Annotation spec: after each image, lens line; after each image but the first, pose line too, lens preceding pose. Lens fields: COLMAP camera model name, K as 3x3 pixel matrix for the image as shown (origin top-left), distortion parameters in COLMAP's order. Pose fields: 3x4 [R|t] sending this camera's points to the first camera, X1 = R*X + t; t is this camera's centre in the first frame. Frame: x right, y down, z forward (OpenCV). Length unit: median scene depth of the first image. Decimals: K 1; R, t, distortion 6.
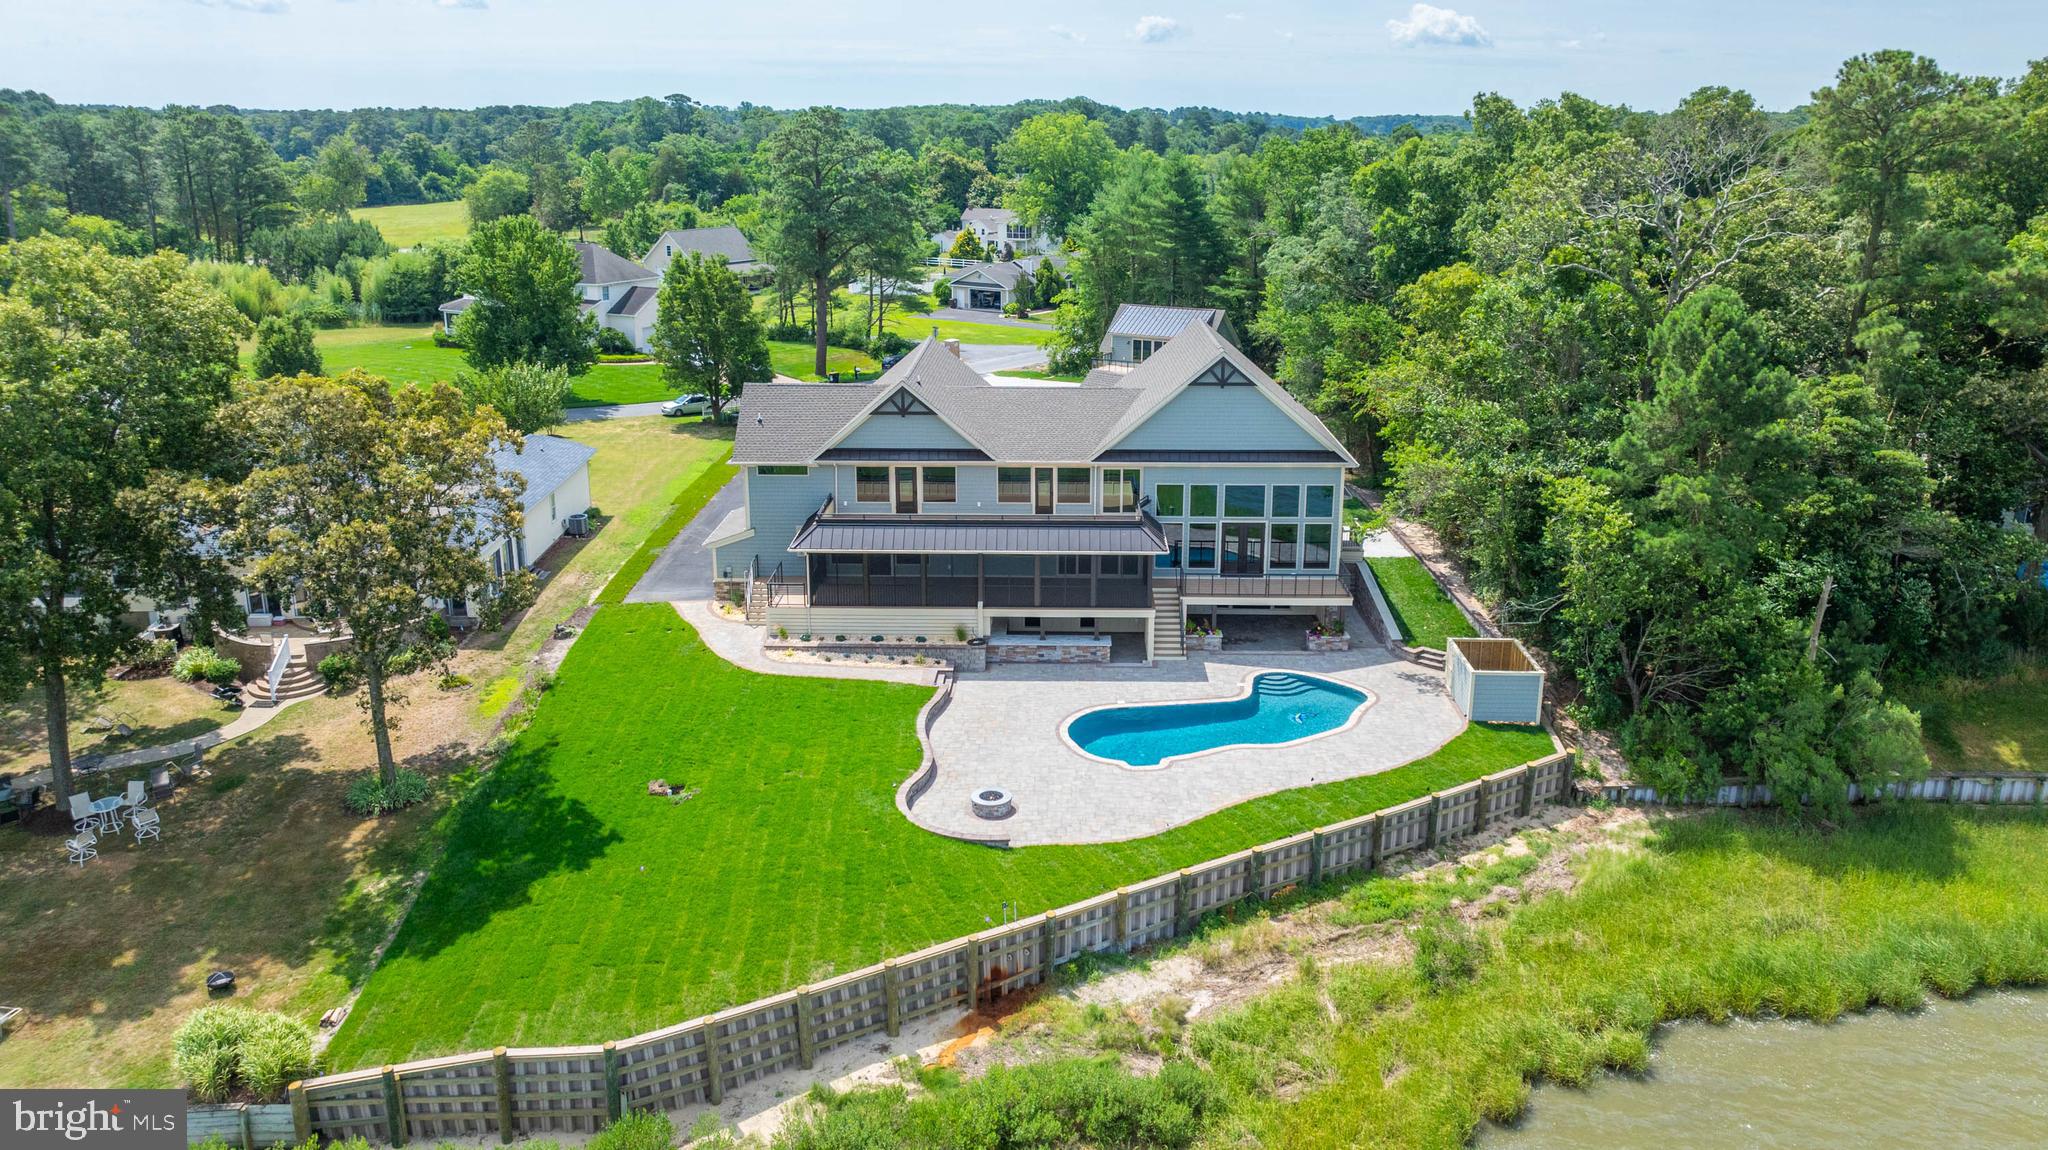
lens RADIAL K [[1568.3, 0, 1011.8], [0, 1568.3, 536.5], [0, 0, 1]] dist [-0.005617, -0.023680]
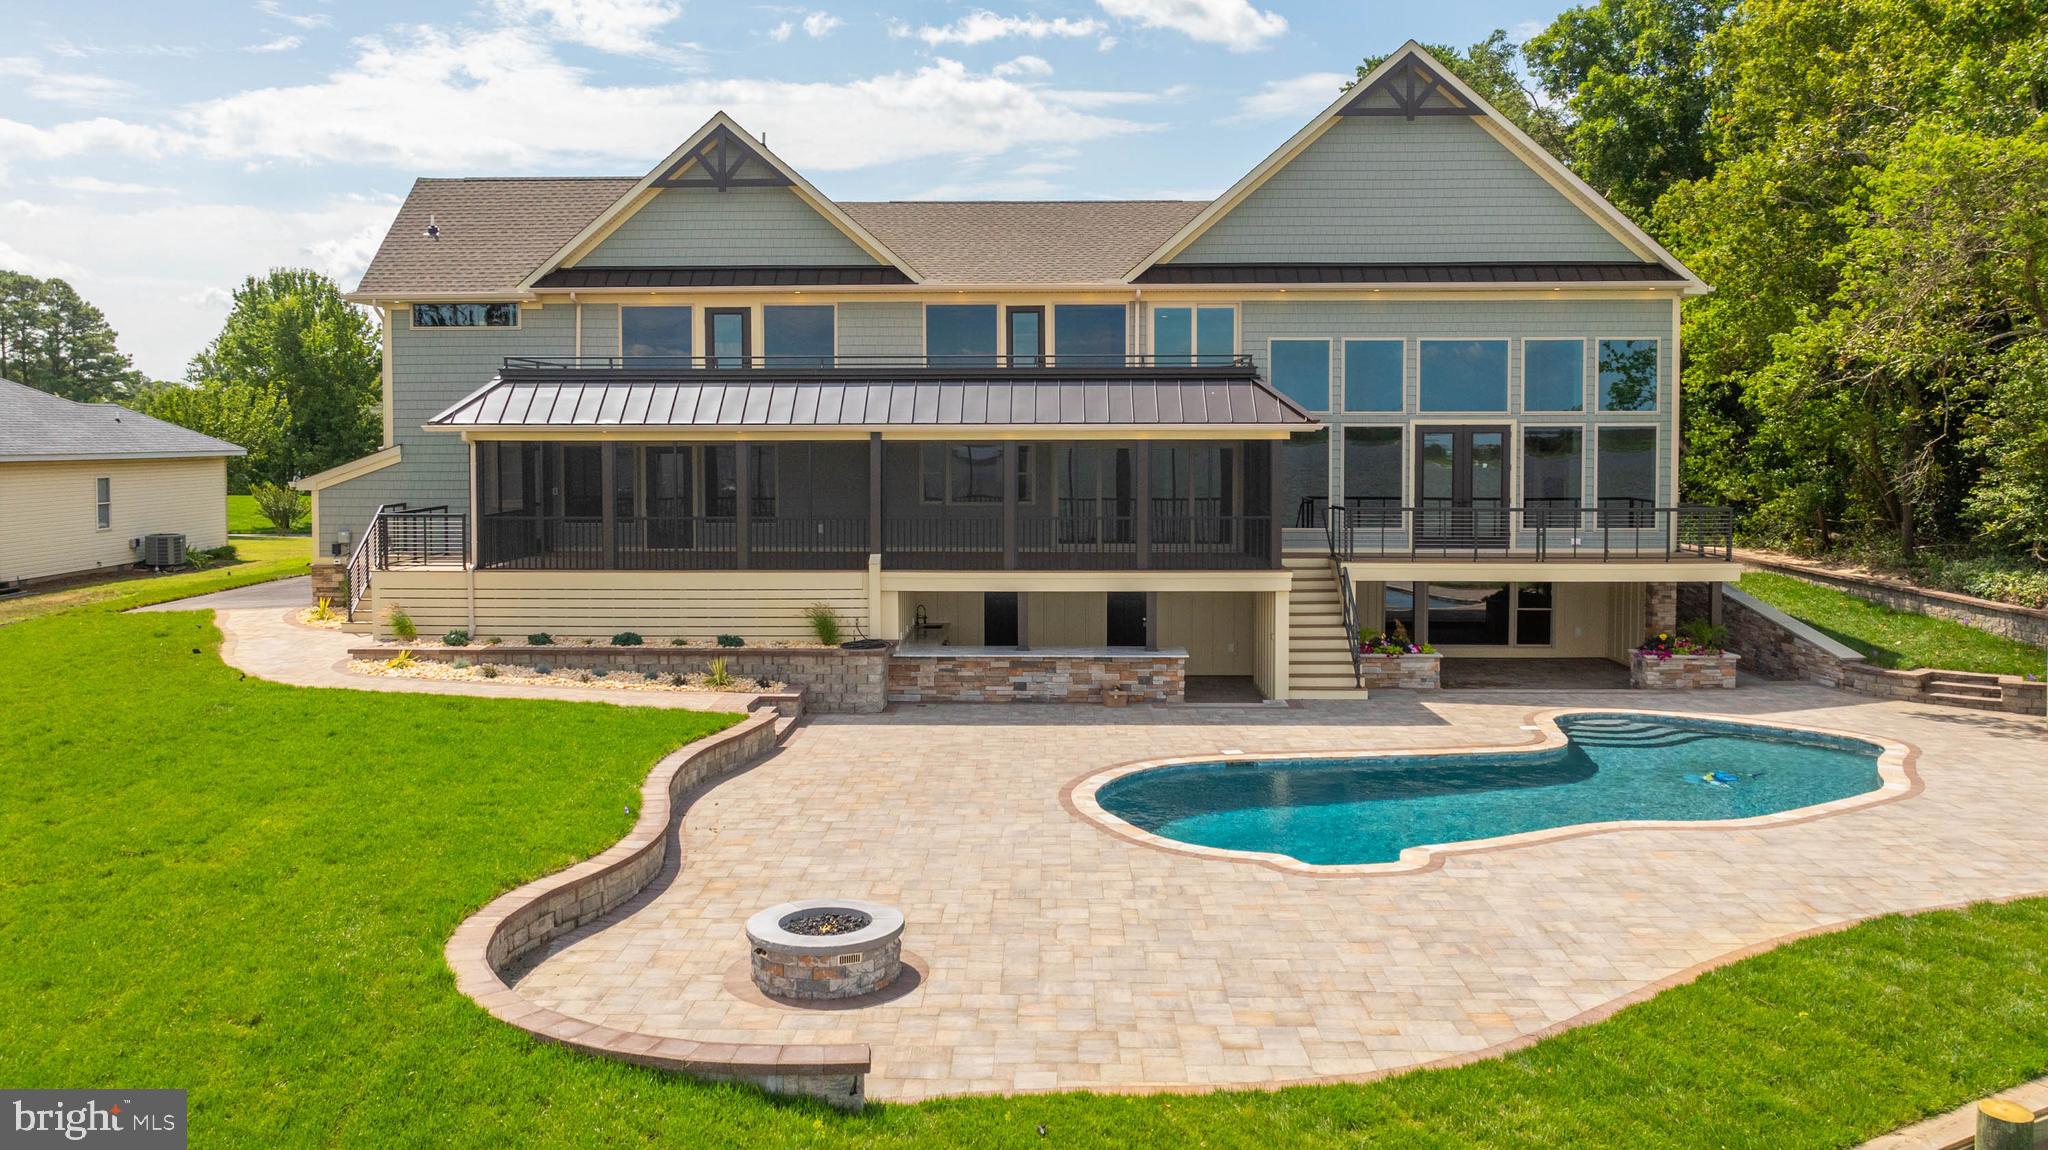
lens RADIAL K [[1568.3, 0, 993.4], [0, 1568.3, 534.8], [0, 0, 1]] dist [-0.005617, -0.023680]
pose [[0.999994, 0.003167, -0.001300, 0.013718], [-0.003374, 0.975884, -0.218266, 0.143063], [0.000578, 0.218269, 0.975889, 0.653284]]
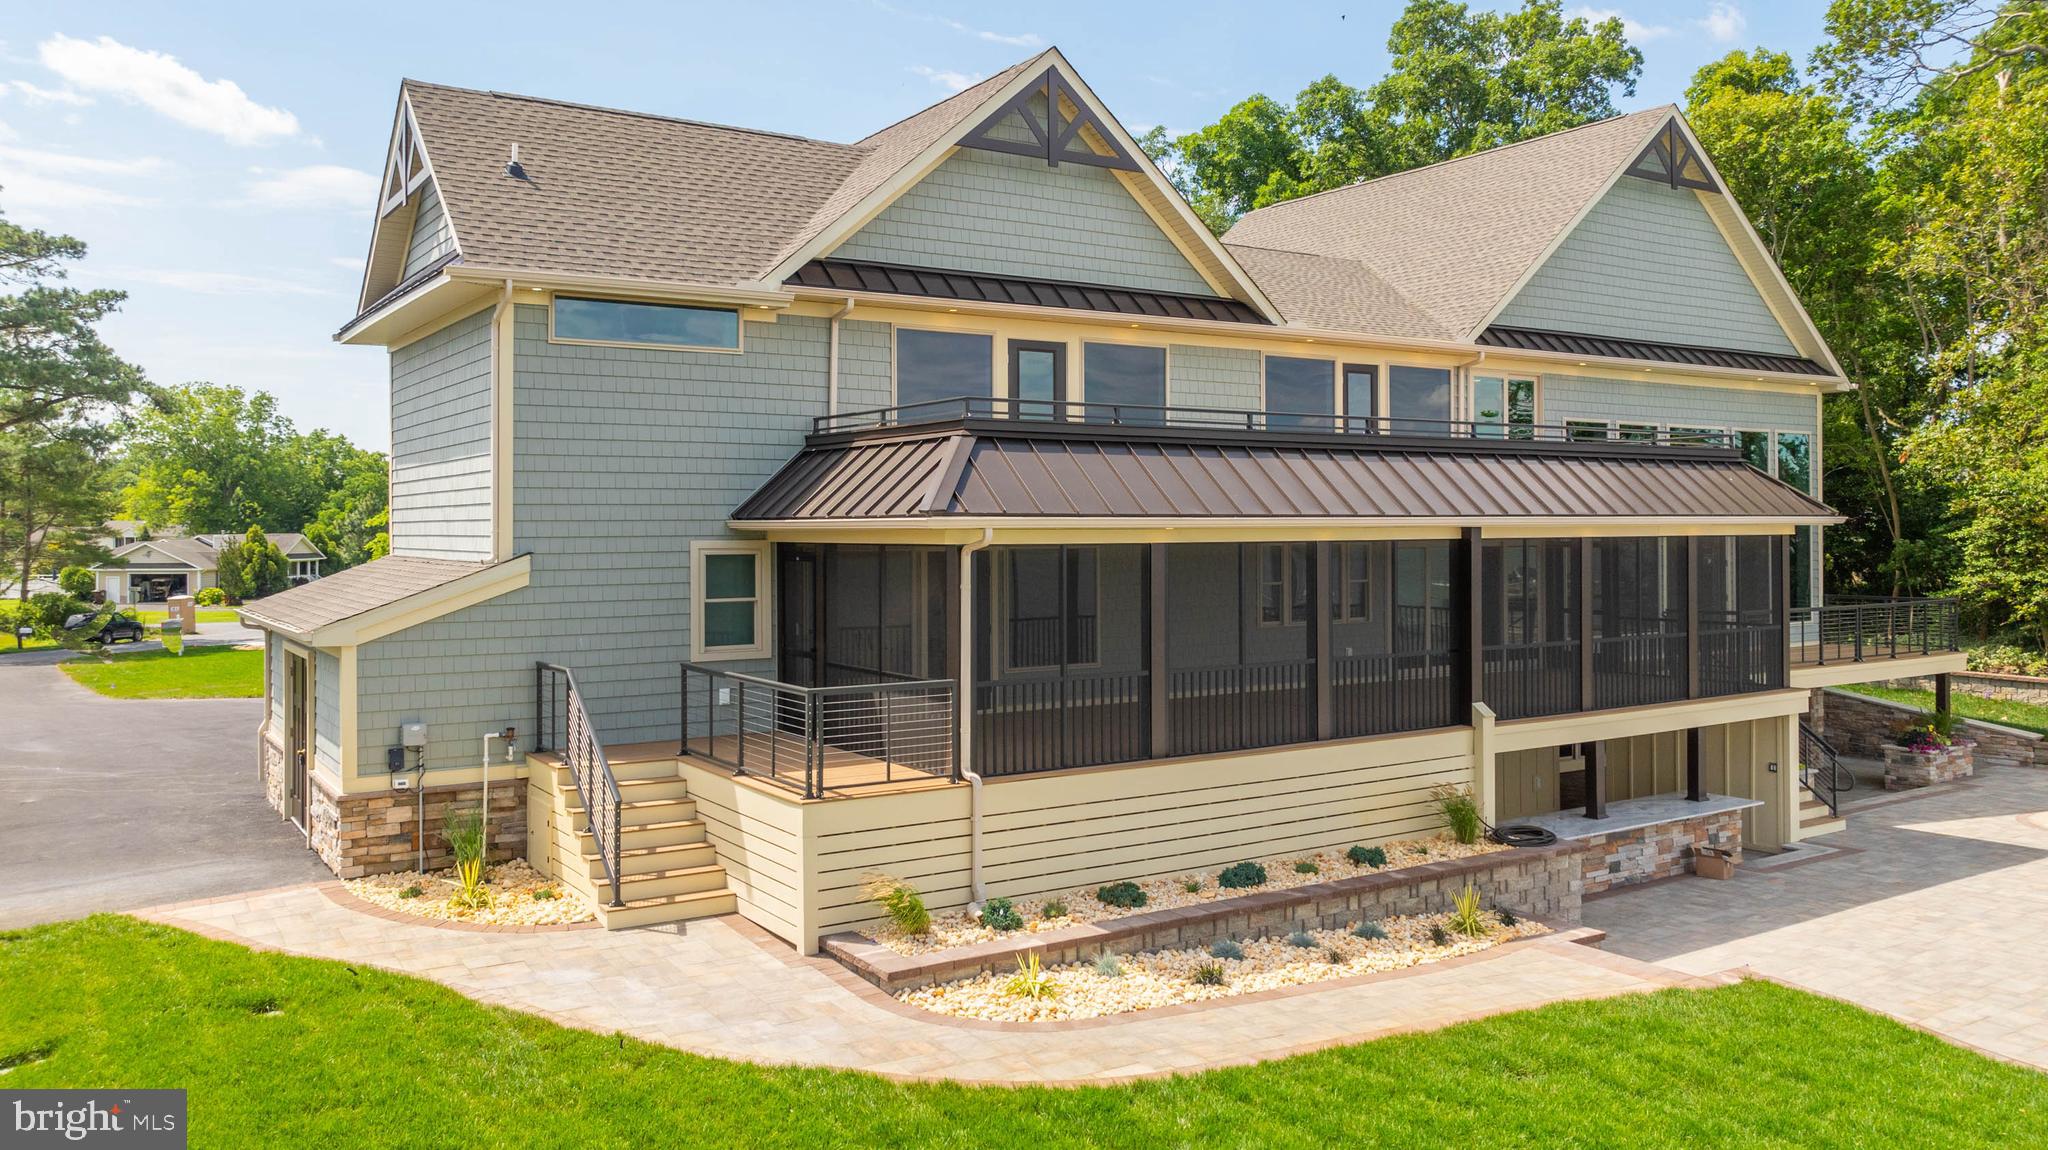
lens RADIAL K [[1568.3, 0, 1023.1], [0, 1568.3, 508.5], [0, 0, 1]] dist [-0.005617, -0.023680]
pose [[0.816613, 0.007091, 0.577141, -0.288859], [0.160628, 0.957631, -0.239042, 0.070637], [-0.554384, 0.287910, 0.780875, 0.897318]]
